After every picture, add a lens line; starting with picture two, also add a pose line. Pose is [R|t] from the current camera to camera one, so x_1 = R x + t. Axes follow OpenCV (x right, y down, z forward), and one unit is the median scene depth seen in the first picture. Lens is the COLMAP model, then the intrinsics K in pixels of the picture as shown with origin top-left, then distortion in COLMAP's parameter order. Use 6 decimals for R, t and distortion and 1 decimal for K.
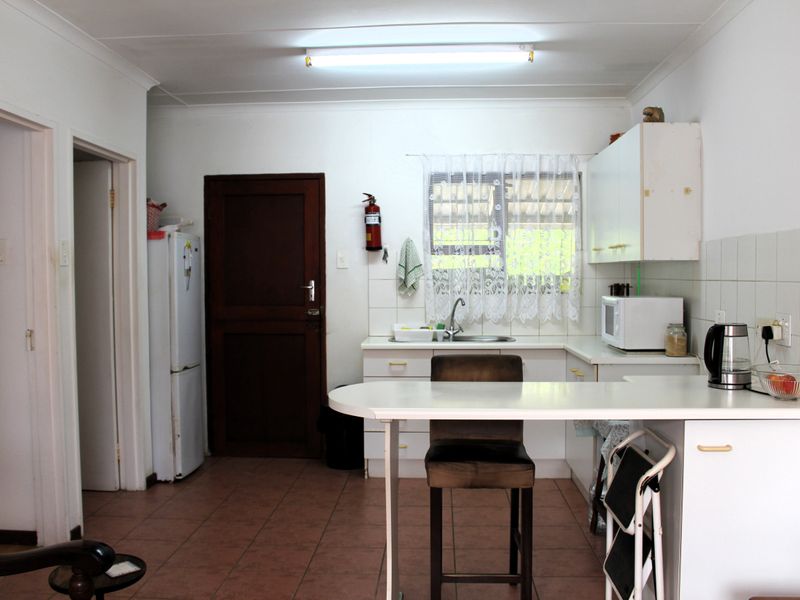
lens RADIAL K [[729.7, 0, 400.0], [0, 729.7, 300.0], [0, 0, 1]] dist [-0.120574, 0.012859]
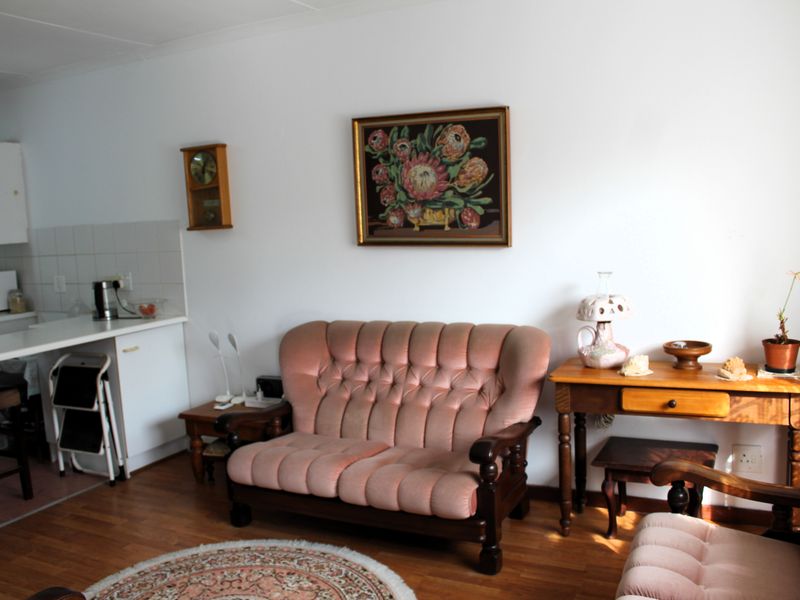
lens RADIAL K [[729.7, 0, 400.0], [0, 729.7, 300.0], [0, 0, 1]] dist [-0.120574, 0.012859]
pose [[0.376204, -0.124854, 0.918086, -0.478339], [0.076867, 0.991669, 0.103363, -0.024549], [-0.923343, 0.031685, 0.382667, -0.161319]]
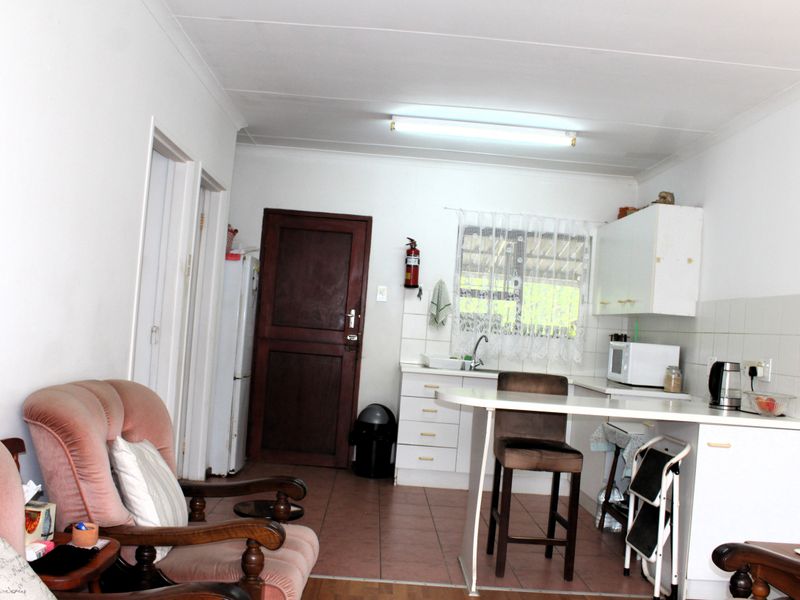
lens RADIAL K [[769.8, 0, 400.0], [0, 769.8, 300.0], [0, 0, 1]] dist [-0.126371, 0.006028]
pose [[0.992989, 0.086288, 0.080788, -0.166541], [-0.080904, 0.994420, -0.067700, 0.037956], [-0.086178, 0.060690, 0.994430, -0.221861]]
